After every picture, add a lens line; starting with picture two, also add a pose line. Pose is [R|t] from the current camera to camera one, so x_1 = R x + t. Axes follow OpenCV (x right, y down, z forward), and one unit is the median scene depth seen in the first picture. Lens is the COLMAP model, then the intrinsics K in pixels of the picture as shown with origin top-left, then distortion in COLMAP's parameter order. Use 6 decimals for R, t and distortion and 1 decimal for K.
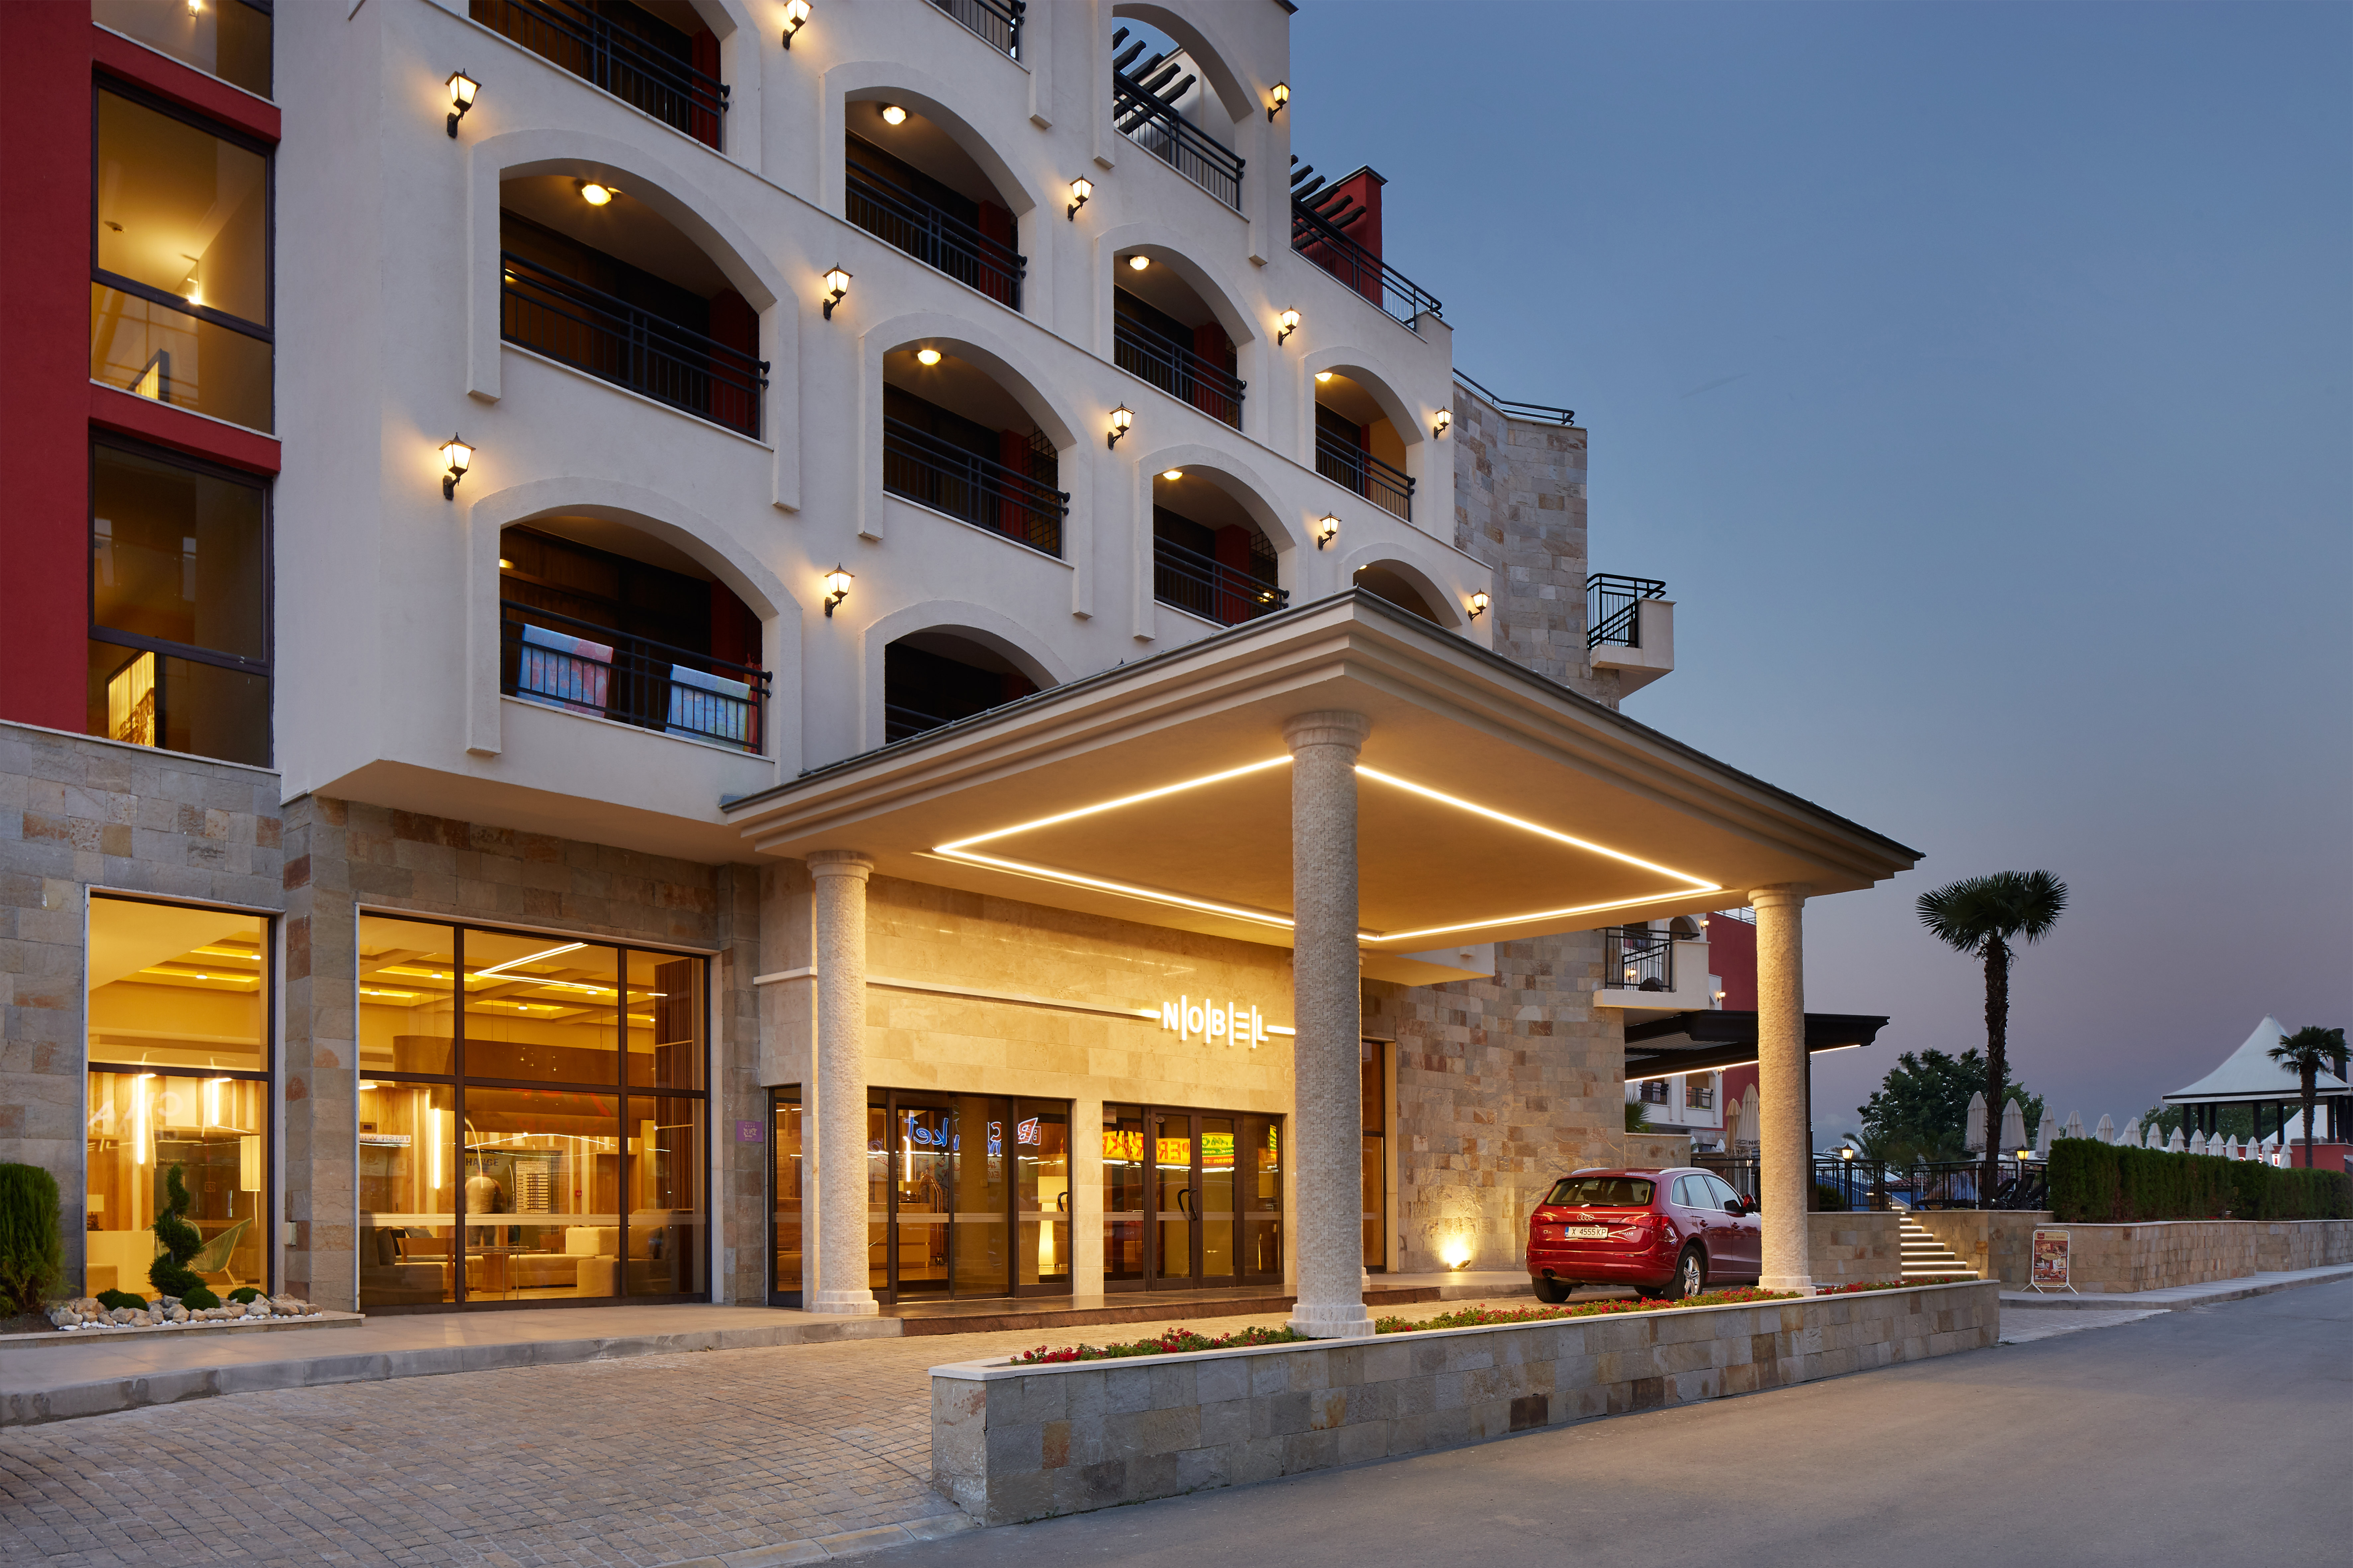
lens RADIAL K [[1566.1, 0, 1176.5], [0, 1566.1, 784.0], [0, 0, 1]] dist [-0.004104, 0.000364]
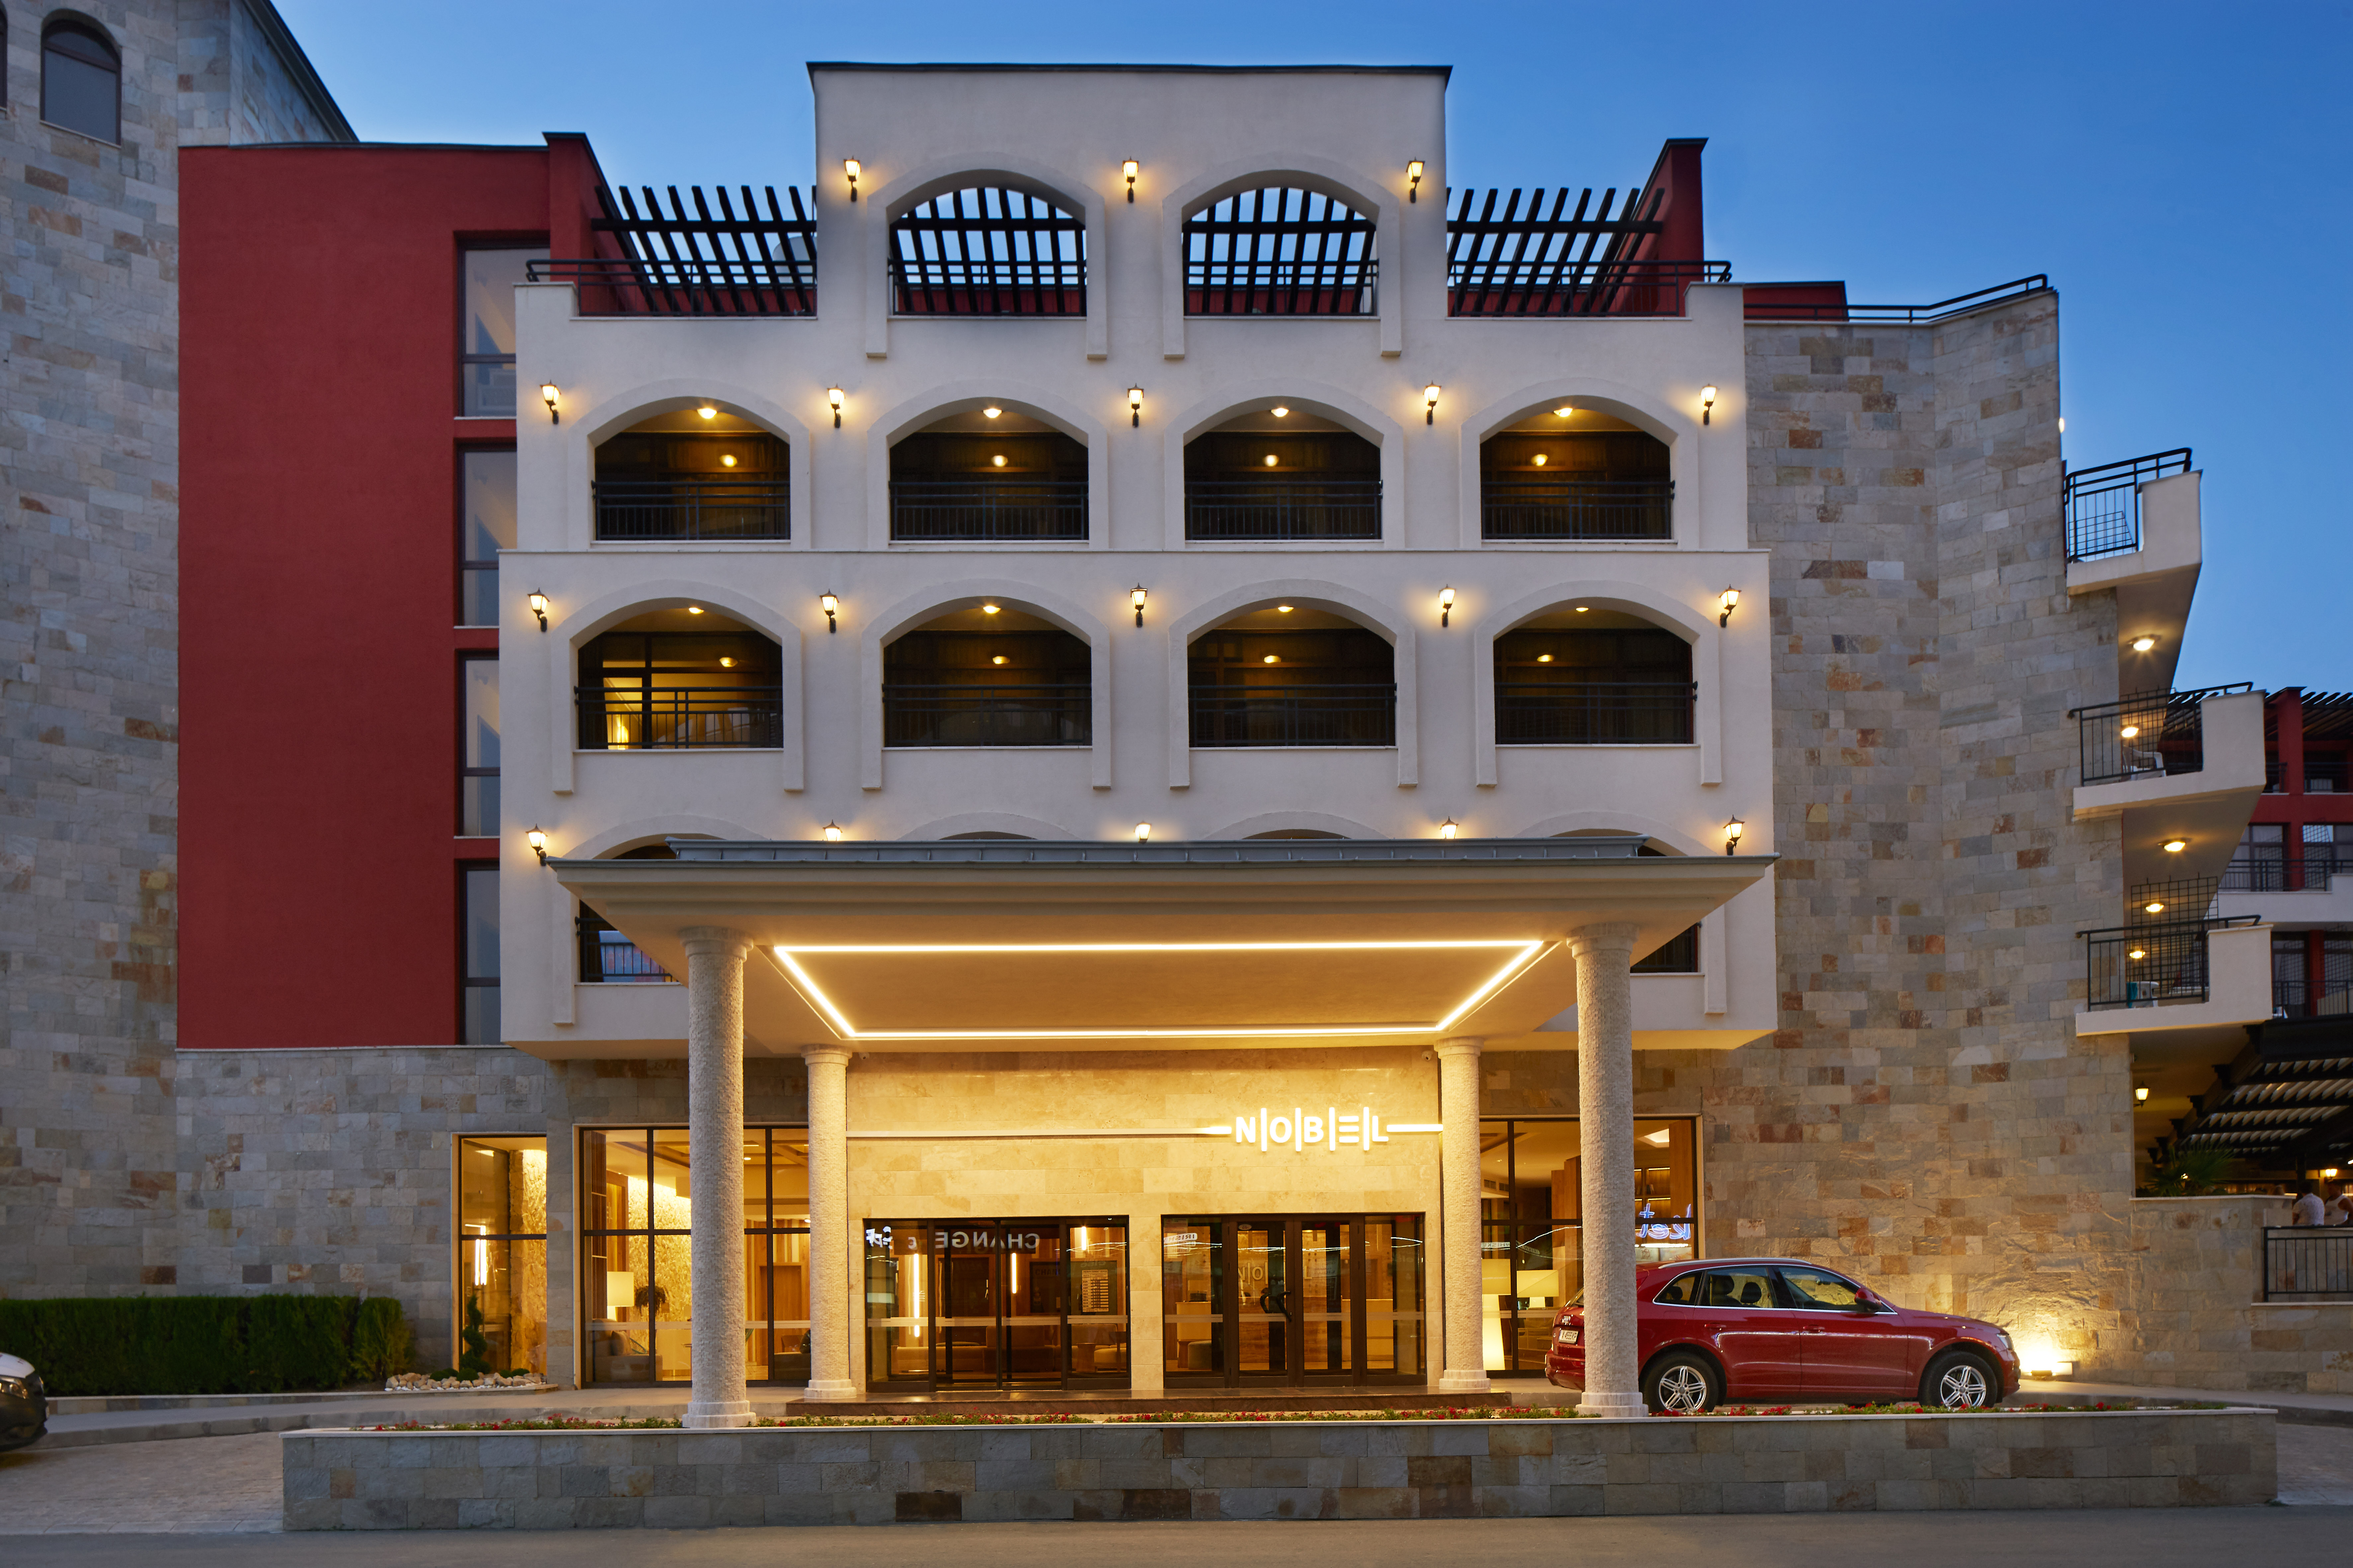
lens RADIAL K [[1561.6, 0, 1178.0], [0, 1561.6, 838.3], [0, 0, 1]] dist [-0.001123, 0.001038]
pose [[0.705163, -0.207600, -0.677974, 0.703881], [0.198039, 0.975790, -0.092812, 0.042007], [0.680828, -0.068817, 0.729204, 0.194945]]
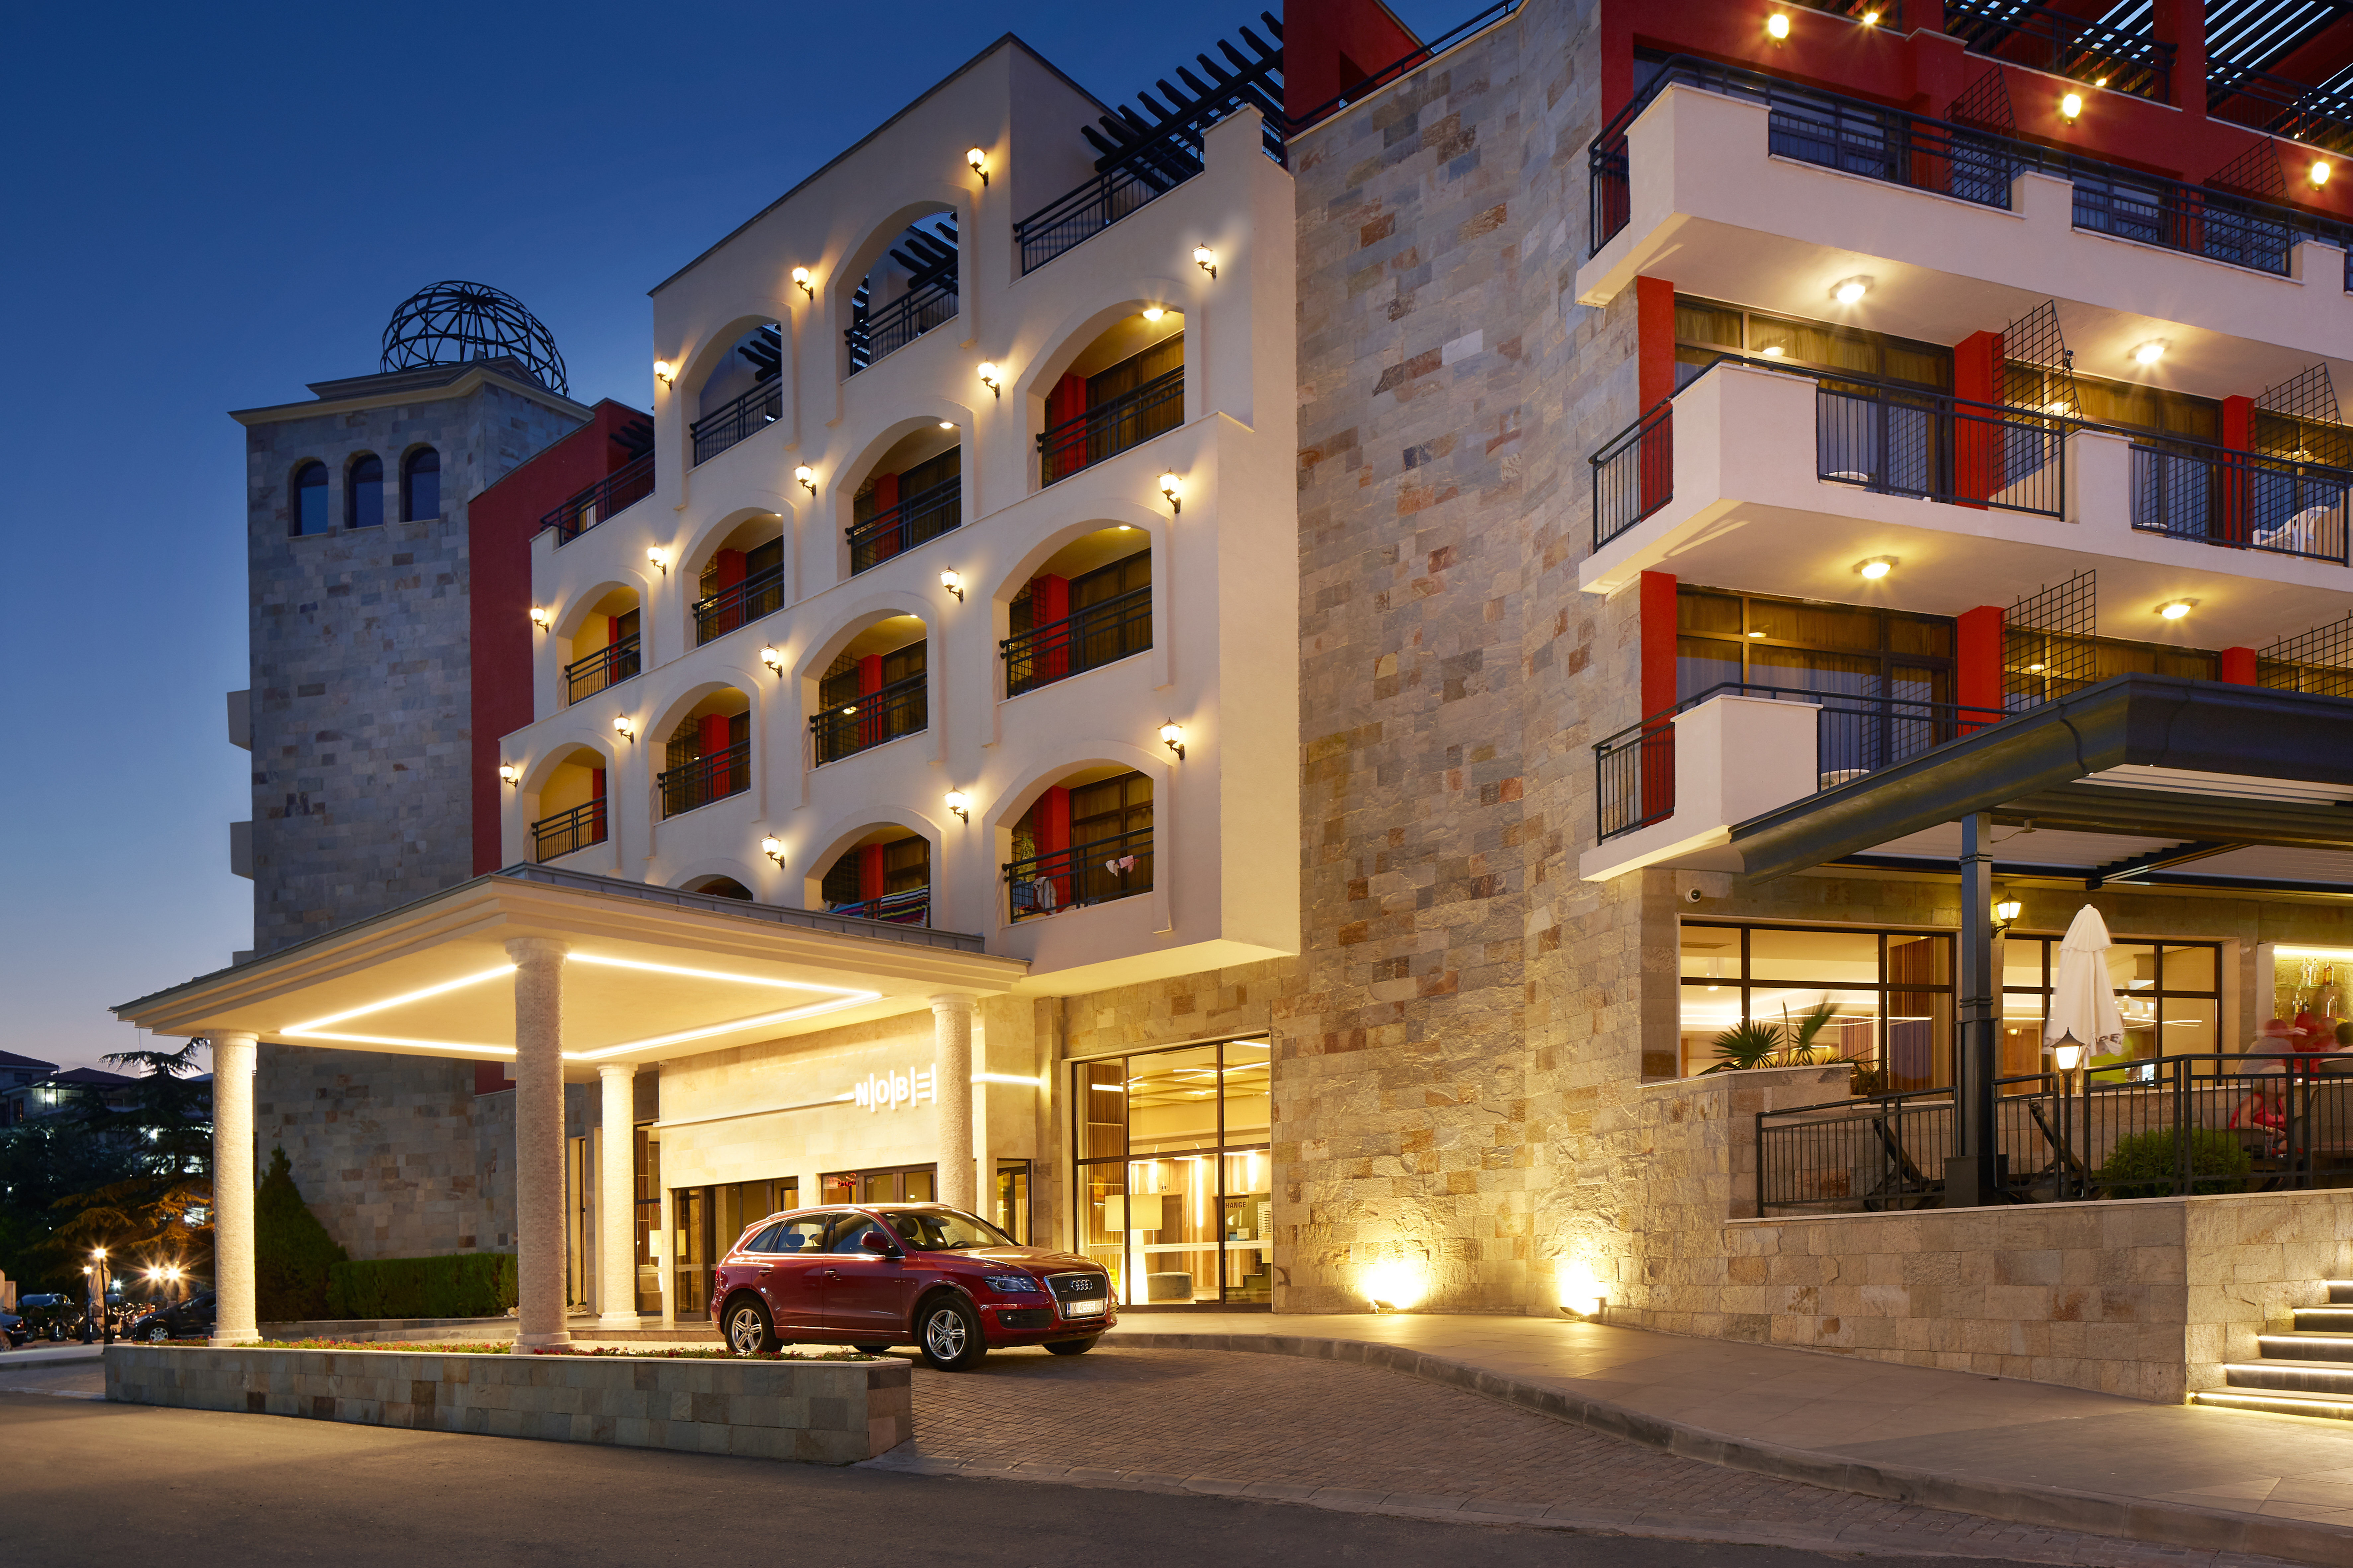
lens RADIAL K [[1566.1, 0, 1176.5], [0, 1566.1, 784.0], [0, 0, 1]] dist [-0.004104, 0.000364]
pose [[0.053092, -0.283634, -0.957462, 1.197384], [0.304194, 0.917838, -0.255028, 0.298782], [0.951130, -0.277714, 0.135009, 1.089700]]
